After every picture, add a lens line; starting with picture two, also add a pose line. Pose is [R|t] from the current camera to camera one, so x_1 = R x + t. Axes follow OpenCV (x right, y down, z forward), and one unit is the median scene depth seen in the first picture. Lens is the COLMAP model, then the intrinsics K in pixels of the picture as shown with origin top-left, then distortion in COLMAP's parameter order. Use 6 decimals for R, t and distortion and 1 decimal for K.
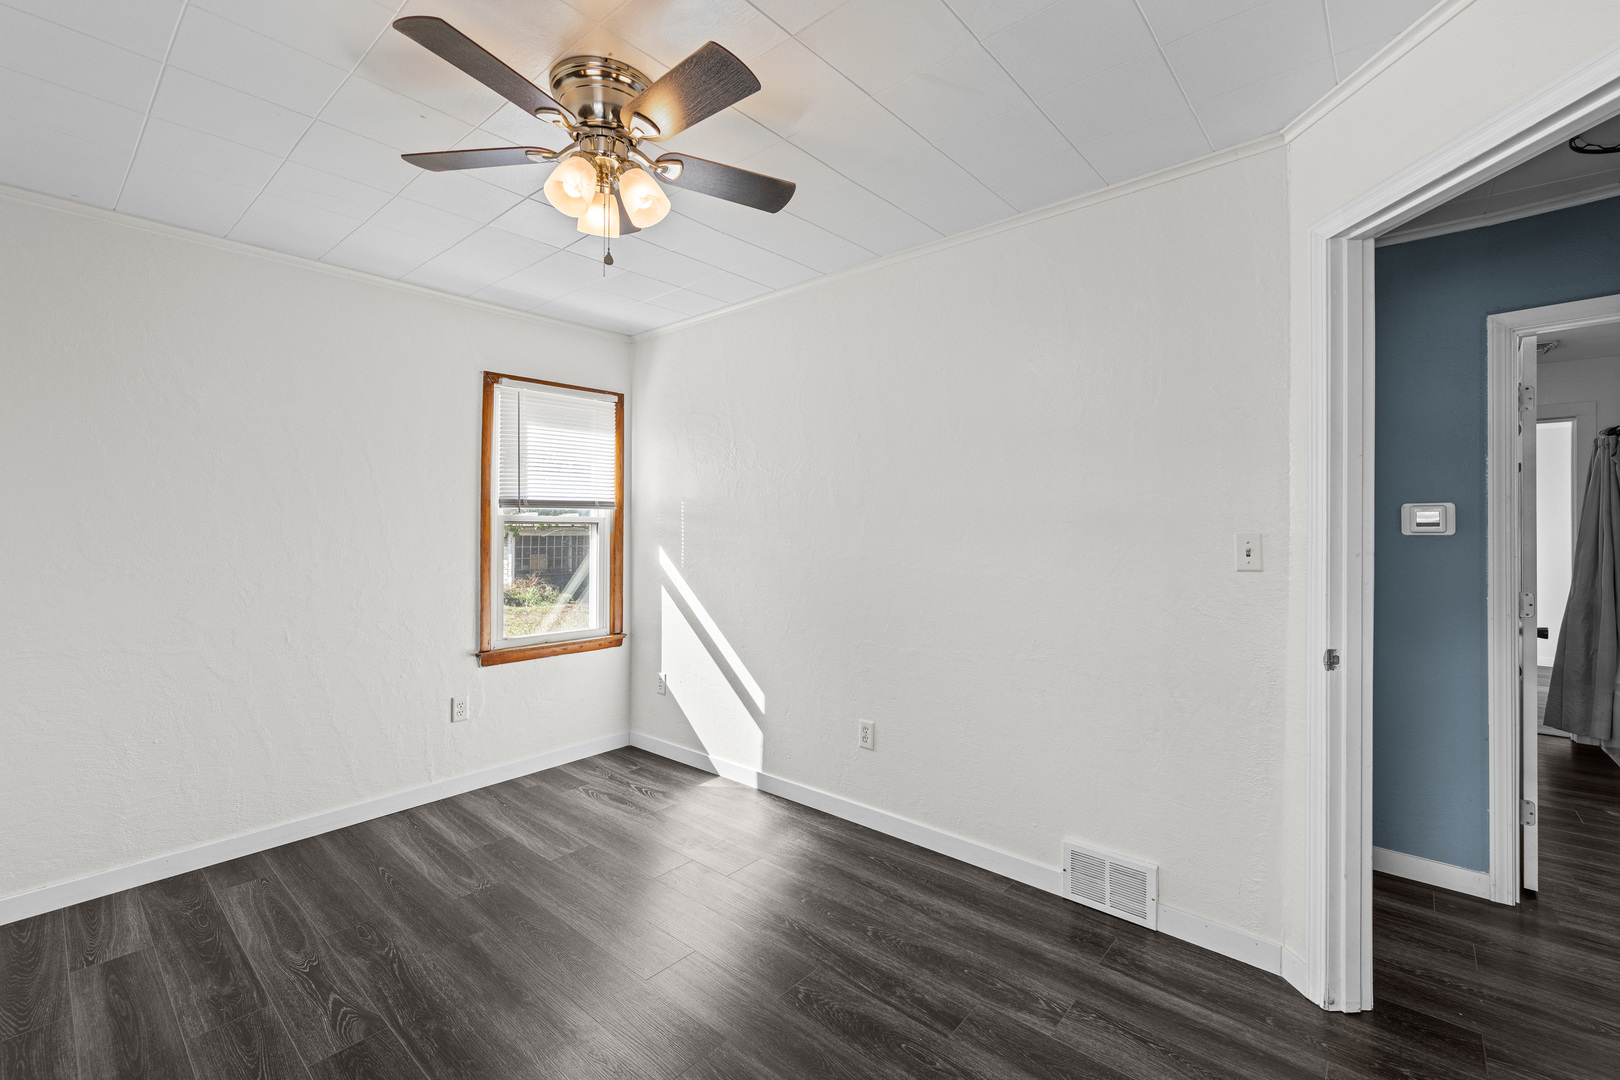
lens RADIAL K [[691.4, 0, 810.0], [0, 691.4, 540.0], [0, 0, 1]] dist [0.000302, 0.000094]
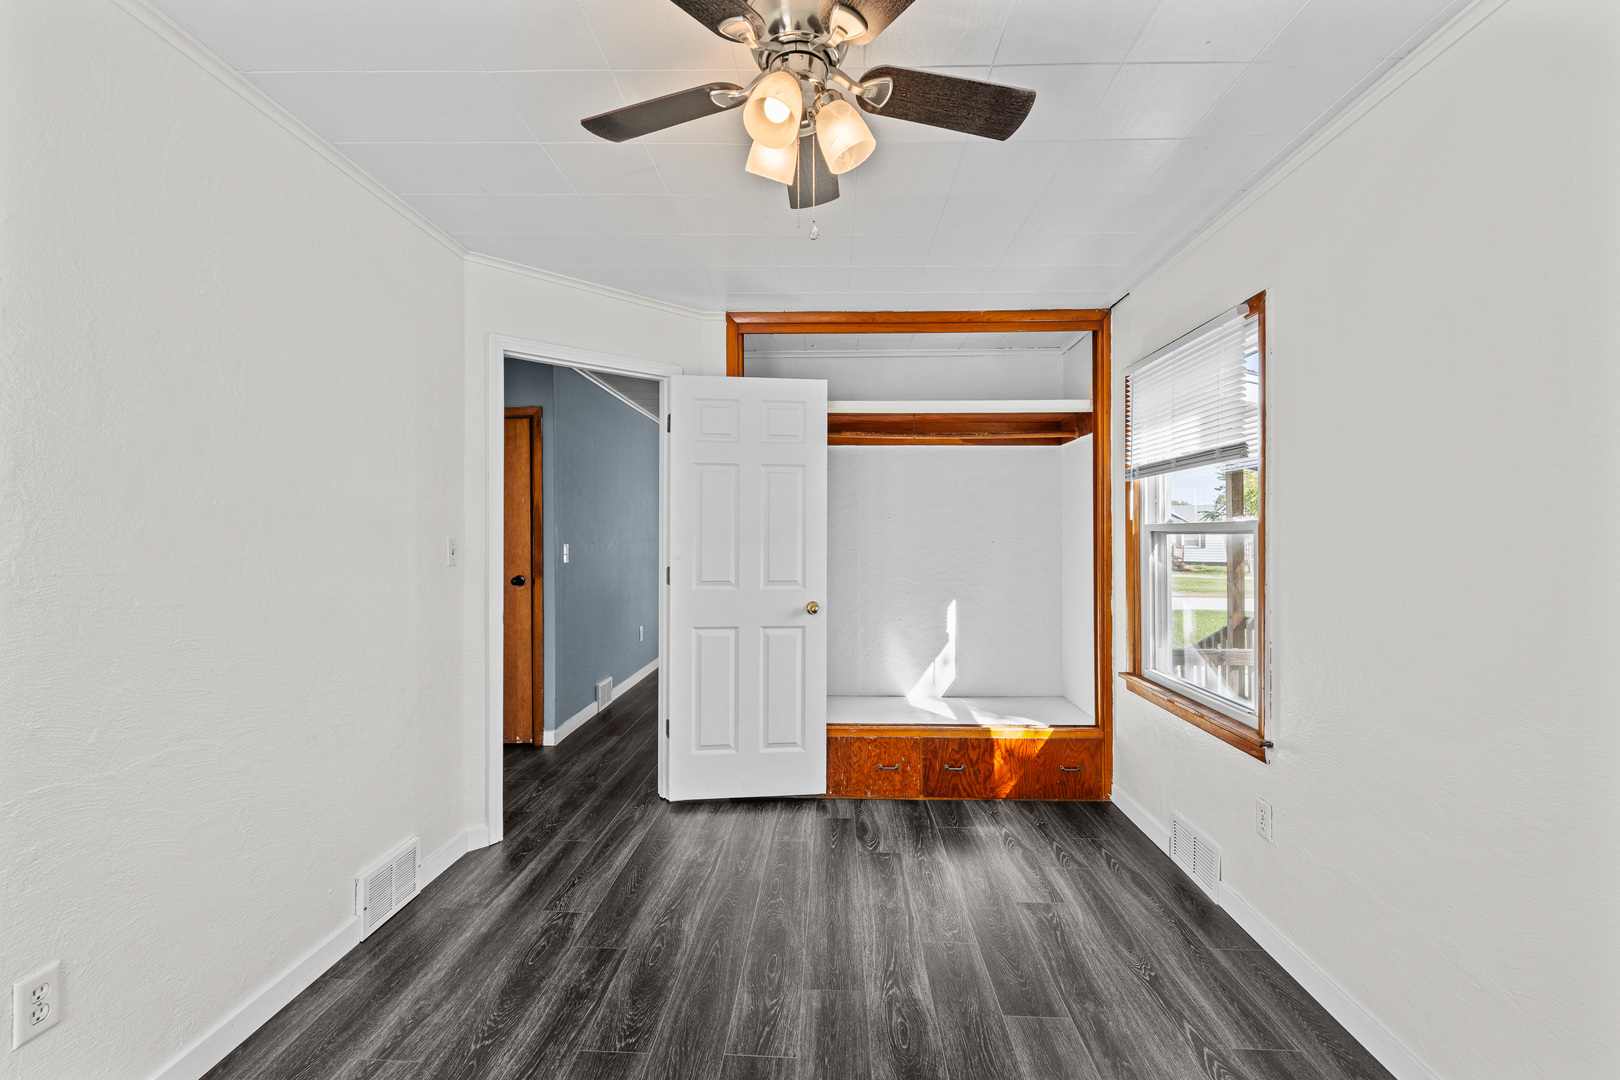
lens RADIAL K [[691.4, 0, 810.0], [0, 691.4, 540.0], [0, 0, 1]] dist [0.000302, 0.000094]
pose [[-0.628891, -0.014176, 0.777364, -0.781932], [0.003031, 0.999781, 0.020684, -0.027964], [-0.777487, 0.015364, -0.628711, 1.236877]]
